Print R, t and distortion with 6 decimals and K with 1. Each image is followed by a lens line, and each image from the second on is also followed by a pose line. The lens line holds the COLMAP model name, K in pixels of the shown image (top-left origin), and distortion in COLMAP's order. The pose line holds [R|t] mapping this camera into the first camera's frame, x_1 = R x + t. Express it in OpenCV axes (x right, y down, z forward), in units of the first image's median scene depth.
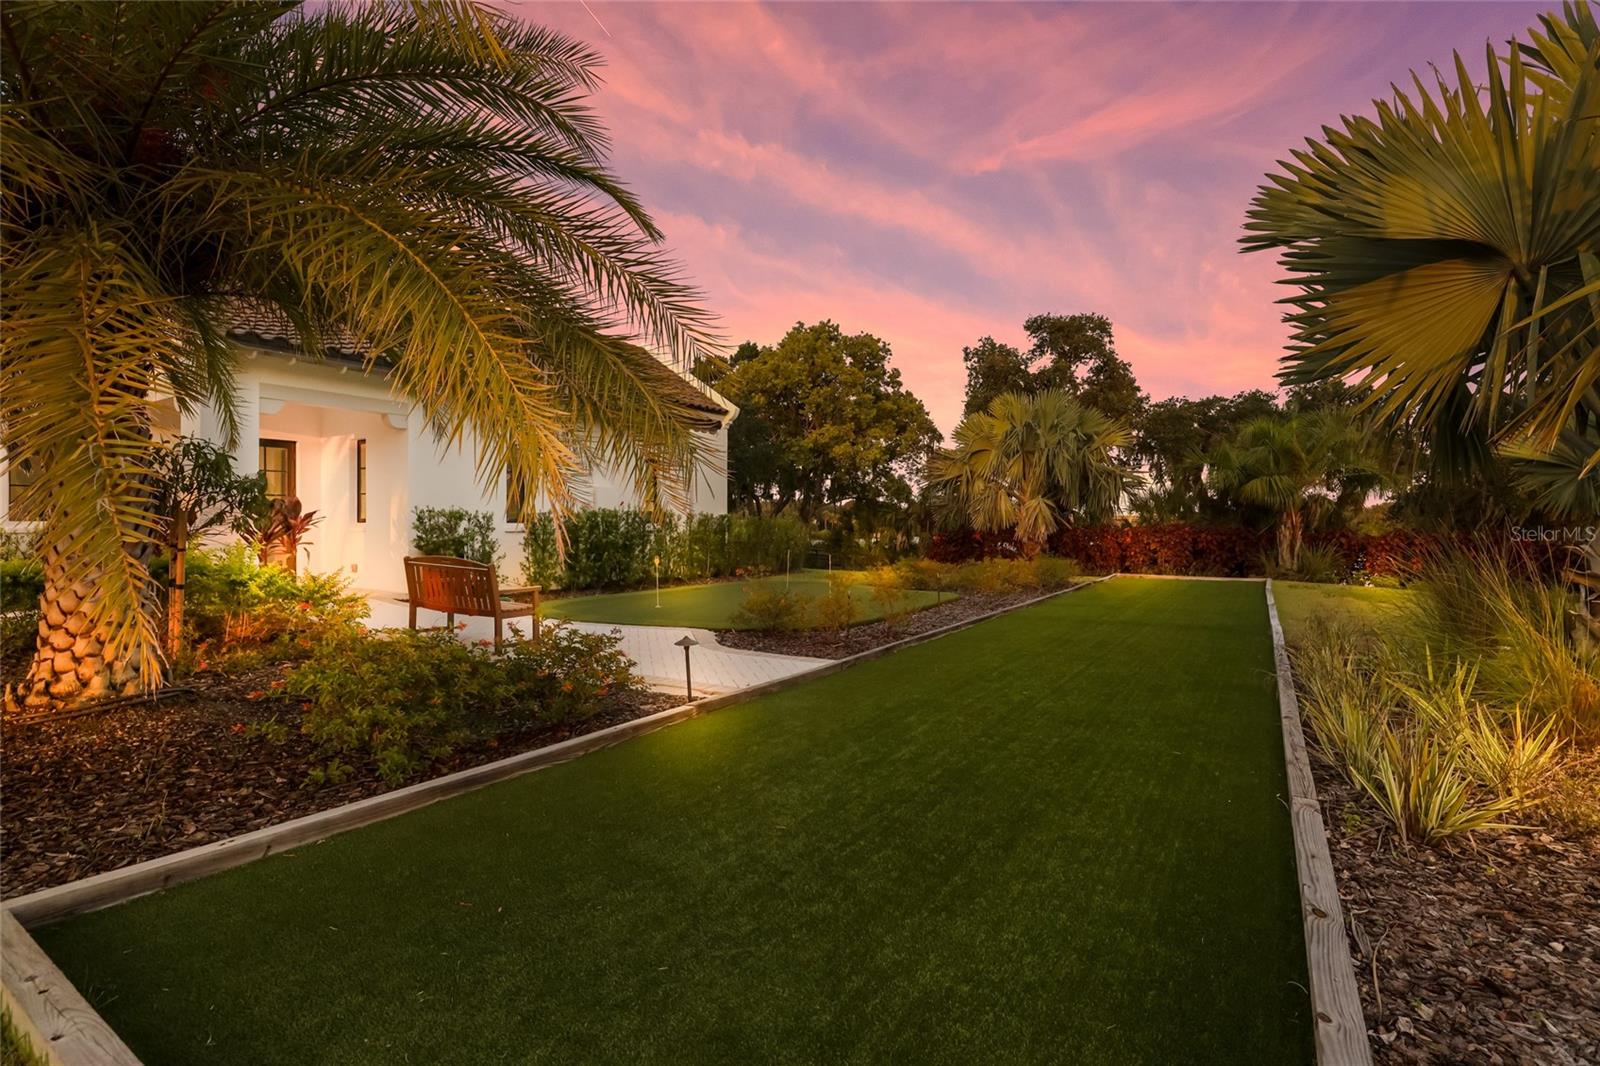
lens RADIAL K [[769.7, 0, 800.0], [0, 769.7, 533.0], [0, 0, 1]] dist [0.000148, 0.001164]
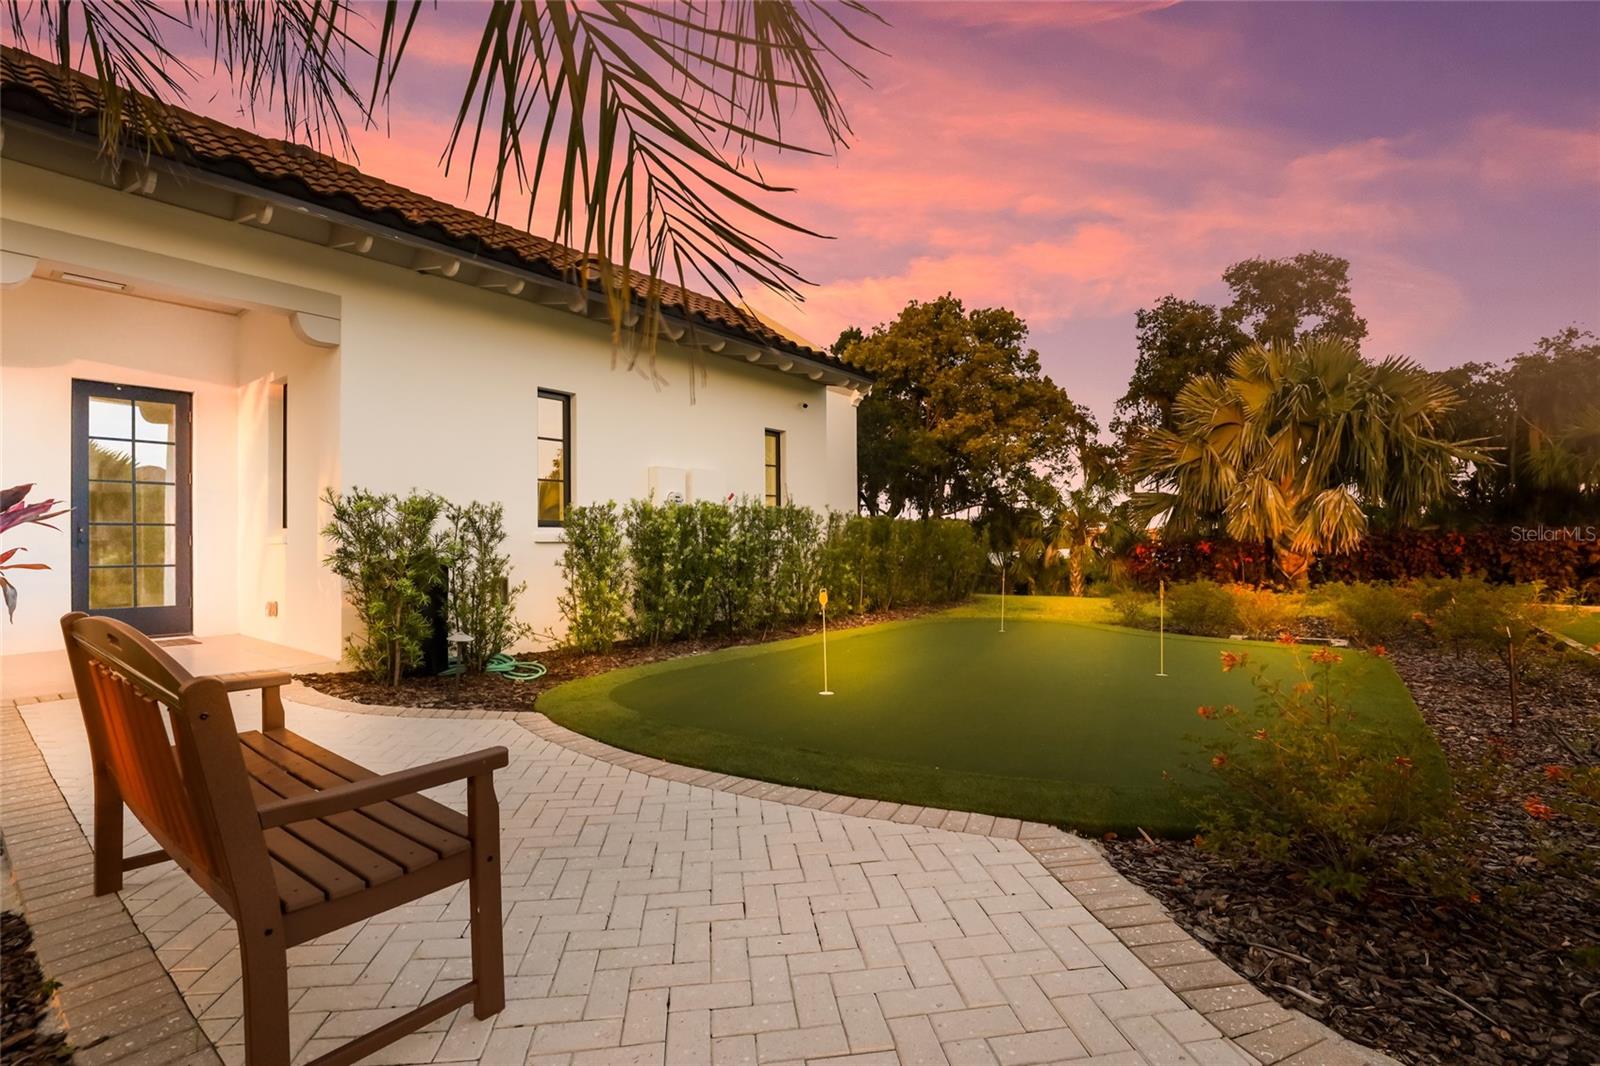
lens RADIAL K [[734.9, 0, 800.0], [0, 734.9, 533.0], [0, 0, 1]] dist [-0.000151, 0.000150]
pose [[0.995613, -0.009796, -0.093050, -0.119988], [0.007674, 0.999703, -0.023135, 0.004812], [0.093249, 0.022319, 0.995393, 0.414259]]
